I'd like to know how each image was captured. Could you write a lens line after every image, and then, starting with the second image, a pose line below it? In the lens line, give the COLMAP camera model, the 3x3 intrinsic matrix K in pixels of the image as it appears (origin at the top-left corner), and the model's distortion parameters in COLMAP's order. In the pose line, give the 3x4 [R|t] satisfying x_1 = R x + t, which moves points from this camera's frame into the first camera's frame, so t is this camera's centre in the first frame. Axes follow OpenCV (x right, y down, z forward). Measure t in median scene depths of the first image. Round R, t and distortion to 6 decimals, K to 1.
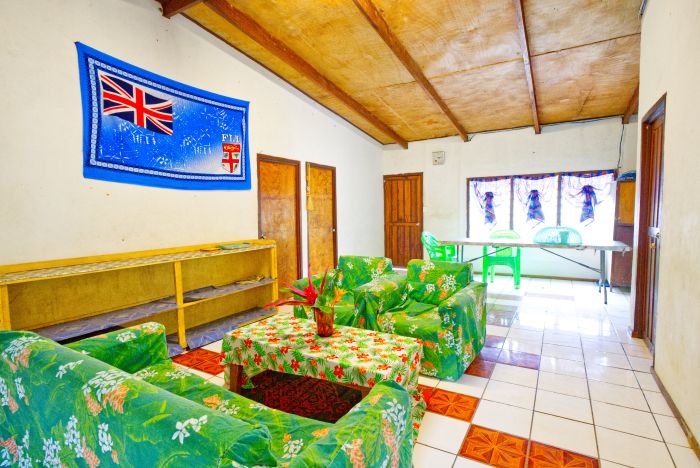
lens RADIAL K [[354.5, 0, 352.4], [0, 354.5, 235.0], [0, 0, 1]] dist [-0.000778, 0.000677]
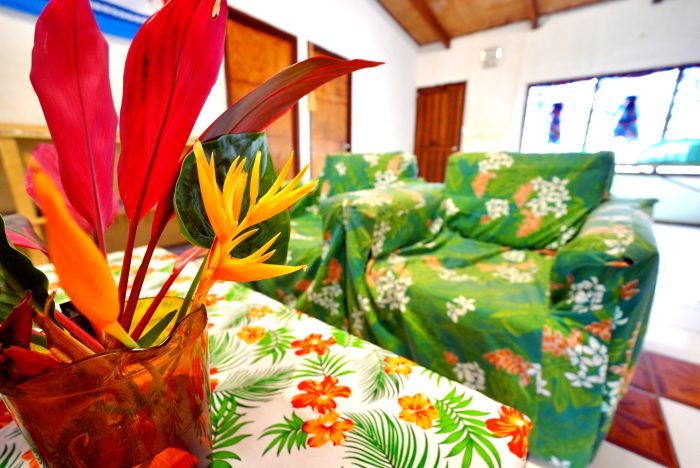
lens RADIAL K [[297.2, 0, 353.4], [0, 297.2, 232.6], [0, 0, 1]] dist [-0.003191, 0.001180]
pose [[0.992921, 0.055275, -0.105134, 0.074027], [-0.036620, 0.984462, 0.171735, 0.113023], [0.112993, -0.166670, 0.979517, 0.563279]]
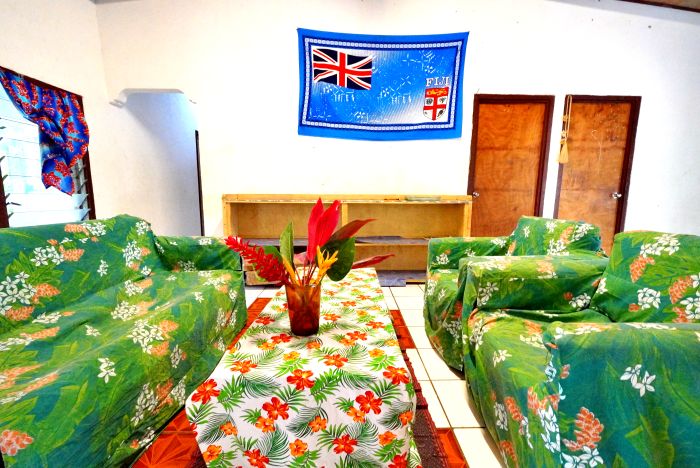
lens RADIAL K [[297.2, 0, 353.9], [0, 297.2, 234.9], [0, 0, 1]] dist [-0.003191, 0.001180]
pose [[0.523112, 0.135956, -0.841350, 0.297428], [-0.073777, 0.990712, 0.114221, 0.059414], [0.849064, 0.002321, 0.528284, 0.501917]]
